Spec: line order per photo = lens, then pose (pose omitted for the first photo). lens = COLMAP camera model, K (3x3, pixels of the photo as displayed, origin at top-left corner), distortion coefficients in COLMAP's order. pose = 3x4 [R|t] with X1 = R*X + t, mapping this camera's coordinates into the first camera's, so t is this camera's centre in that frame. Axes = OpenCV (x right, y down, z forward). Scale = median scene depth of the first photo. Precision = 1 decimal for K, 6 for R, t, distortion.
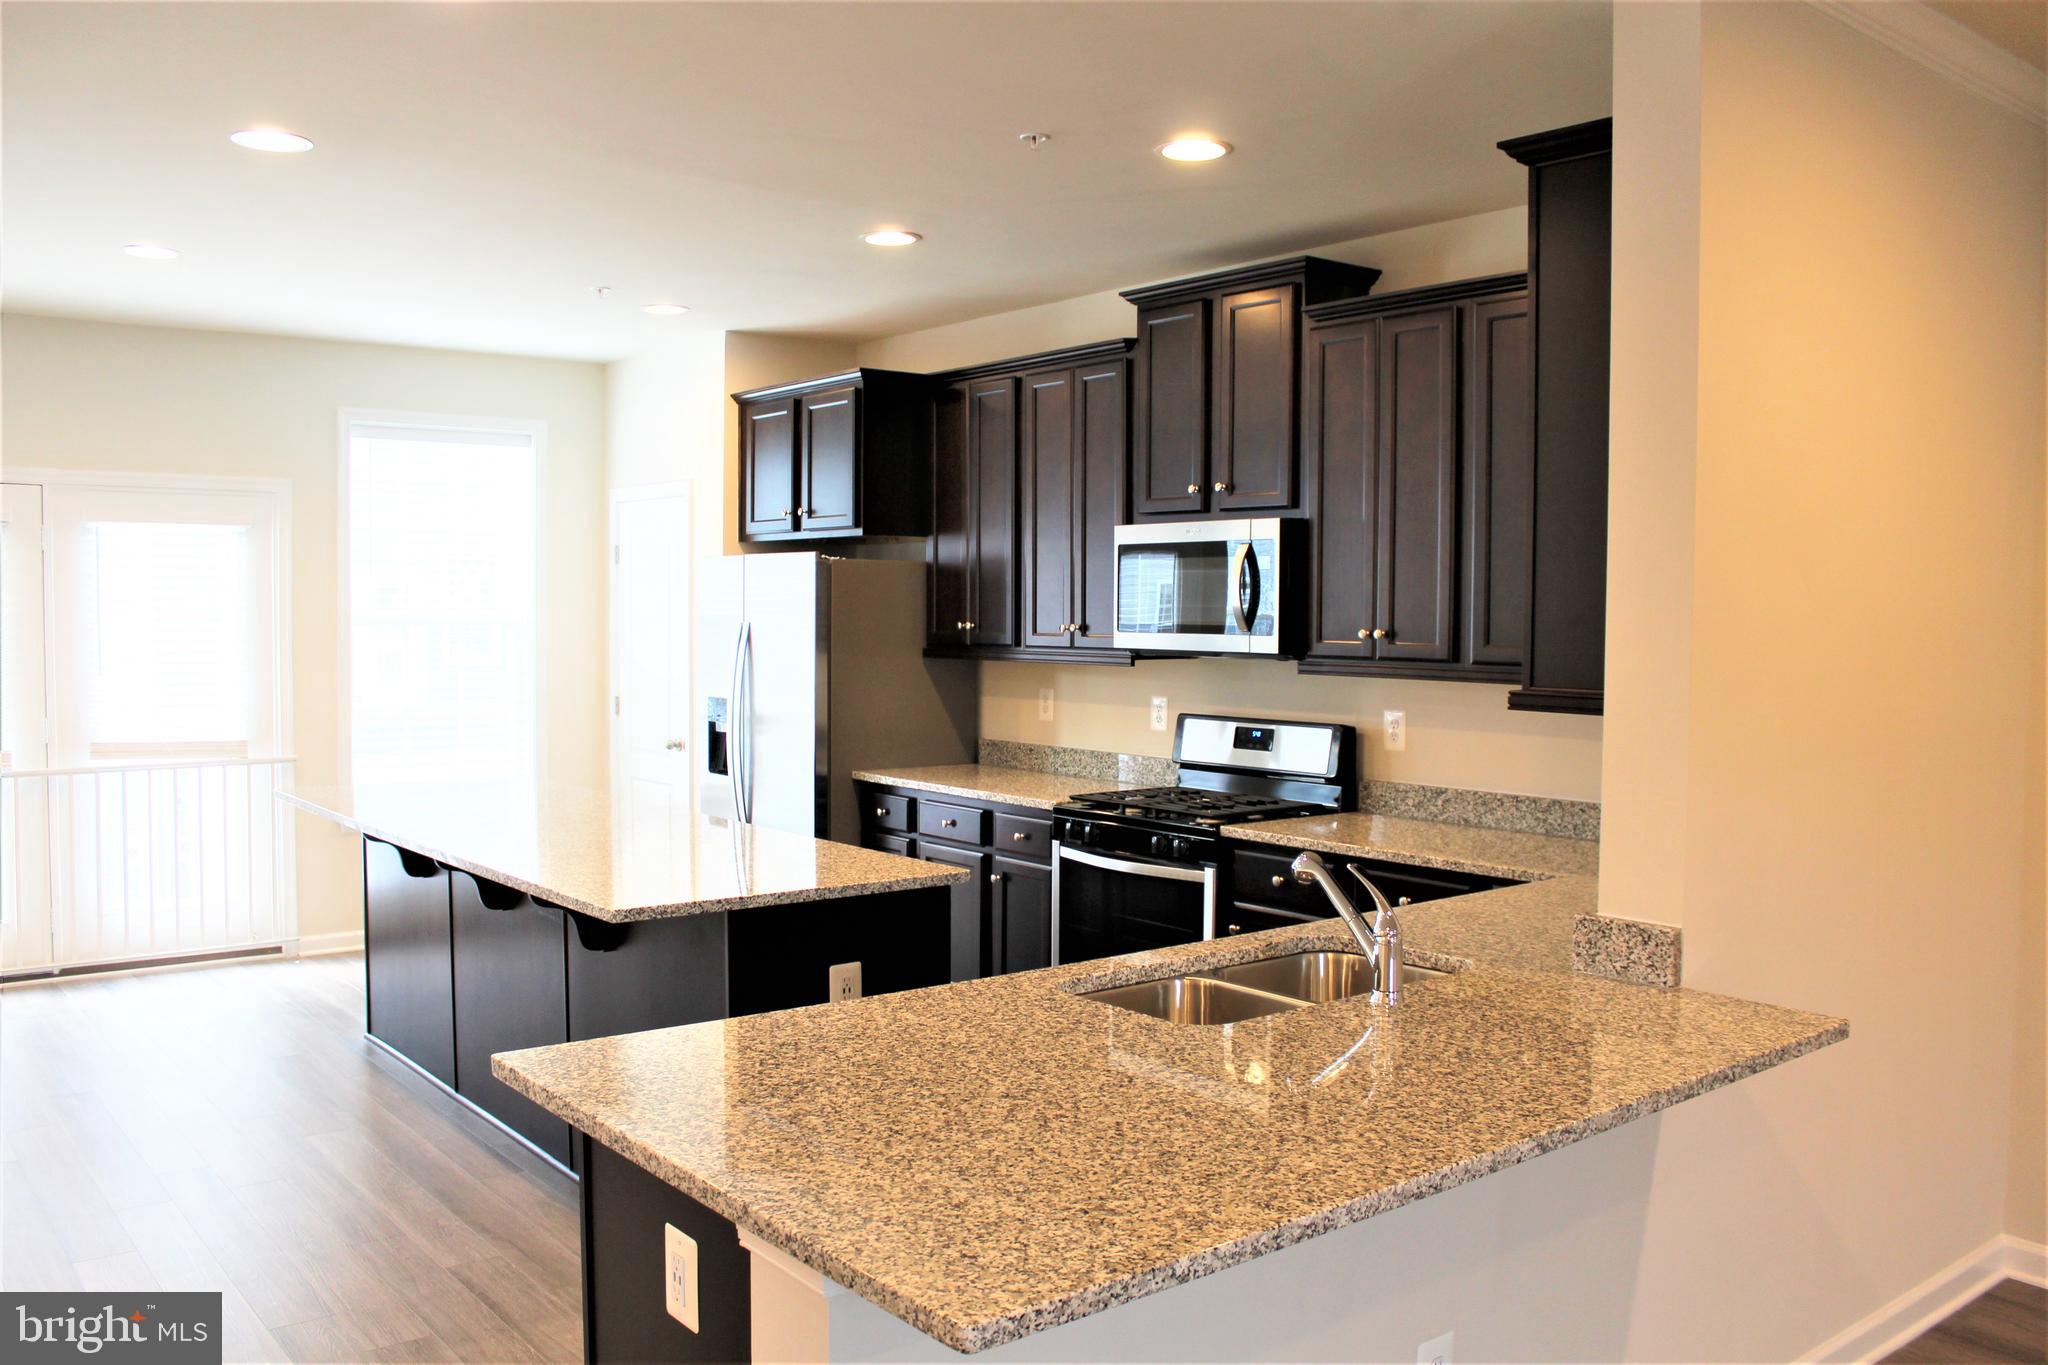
lens RADIAL K [[1693.8, 0, 1026.3], [0, 1693.8, 690.9], [0, 0, 1]] dist [-0.121206, 0.008415]
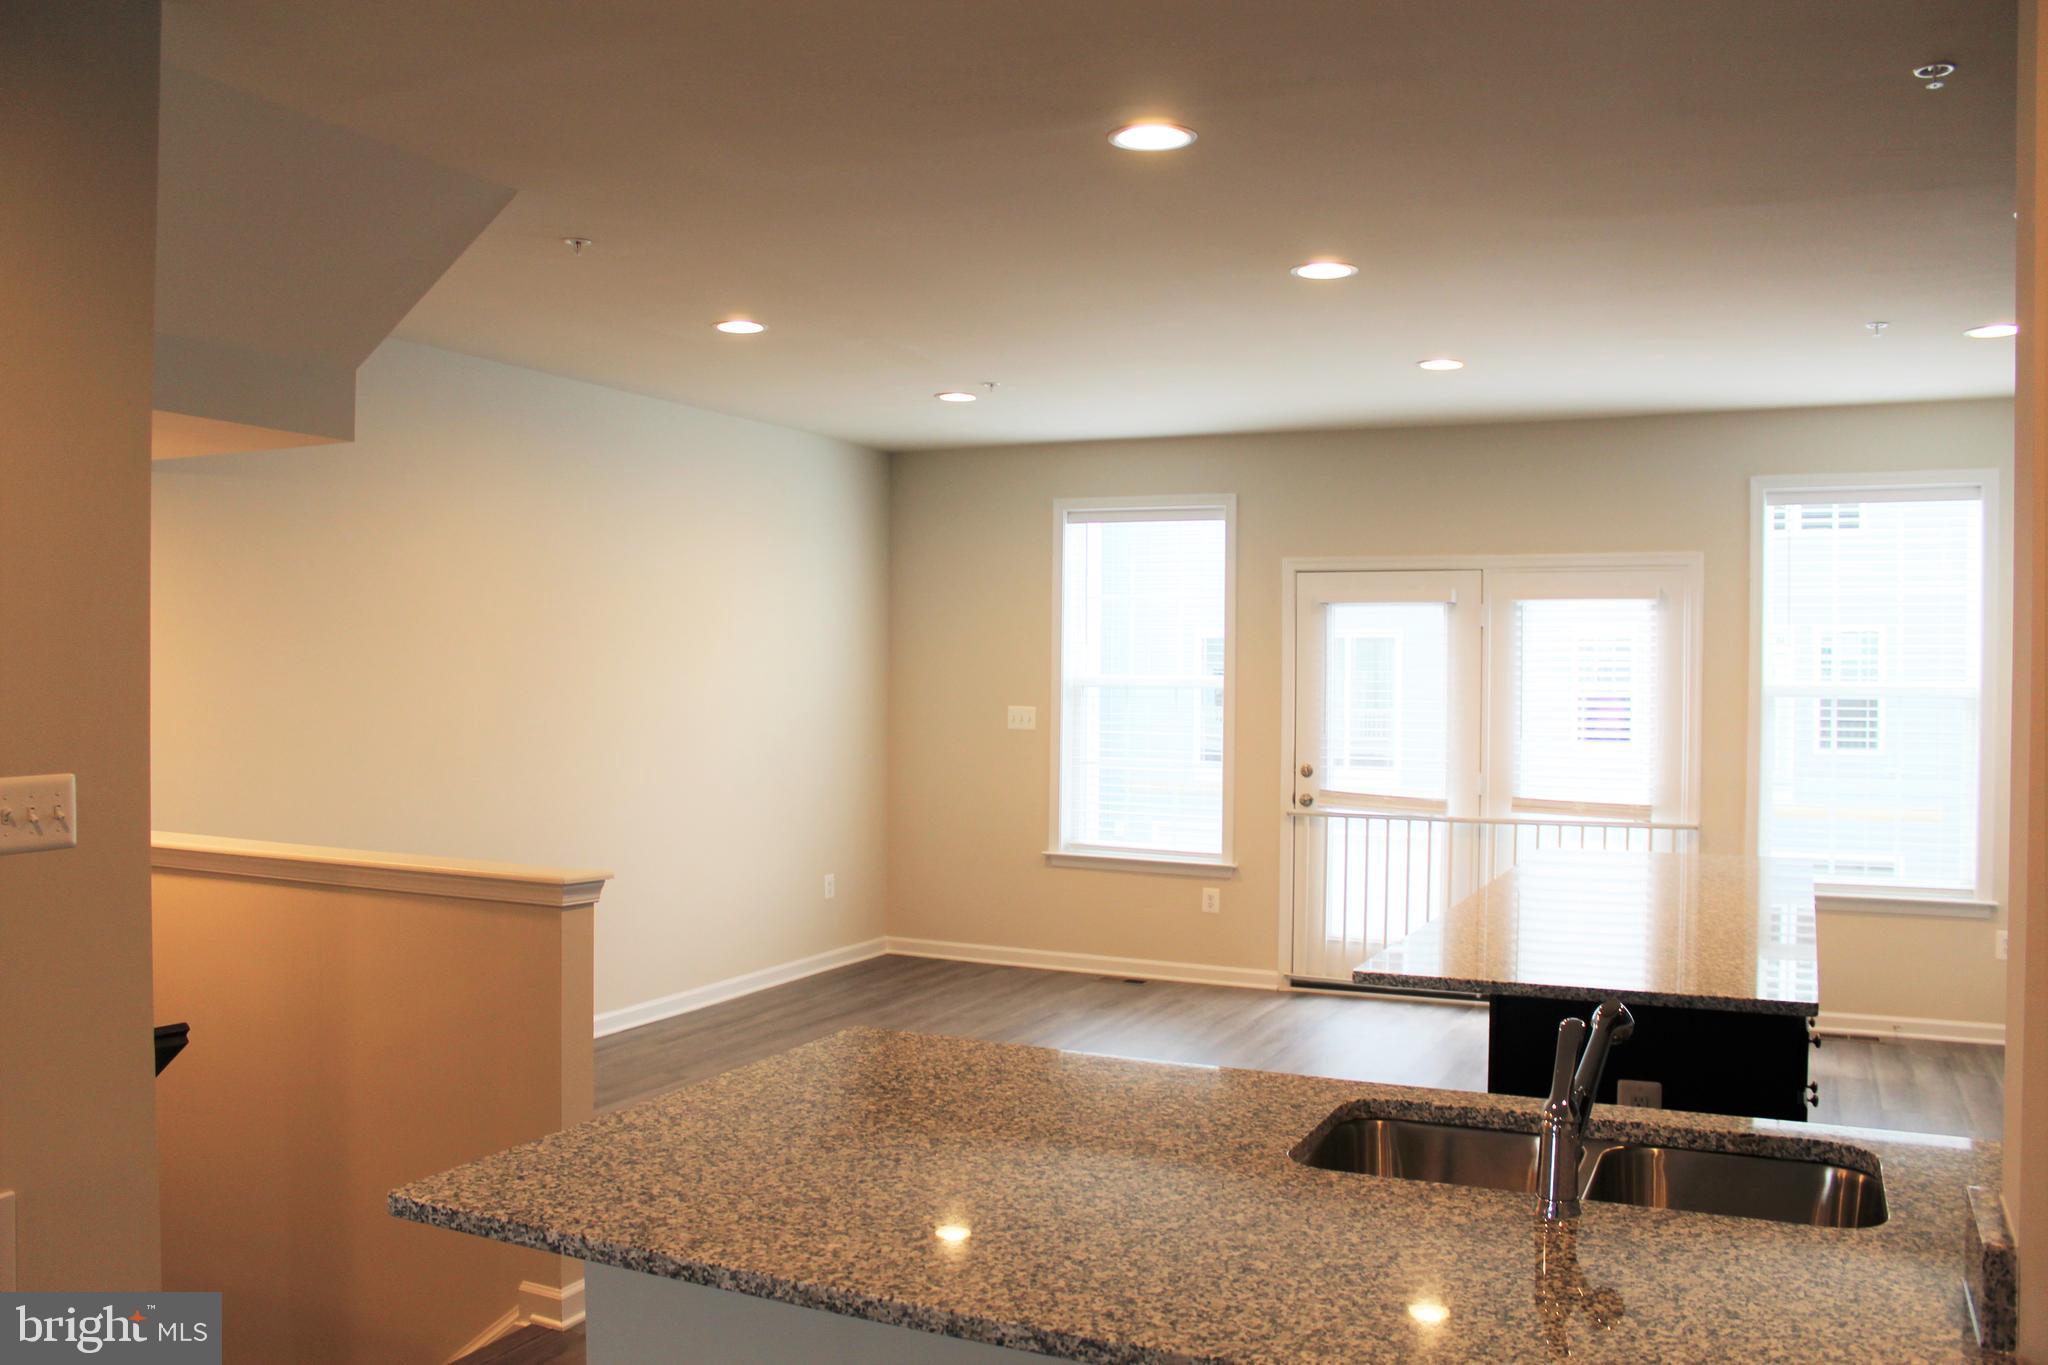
lens RADIAL K [[1693.8, 0, 1023.0], [0, 1693.8, 675.0], [0, 0, 1]] dist [-0.121206, 0.008415]
pose [[0.423099, -0.003322, -0.906077, 0.846028], [-0.044809, 0.998693, -0.024586, -0.022551], [0.904975, 0.051003, 0.422397, 0.519864]]
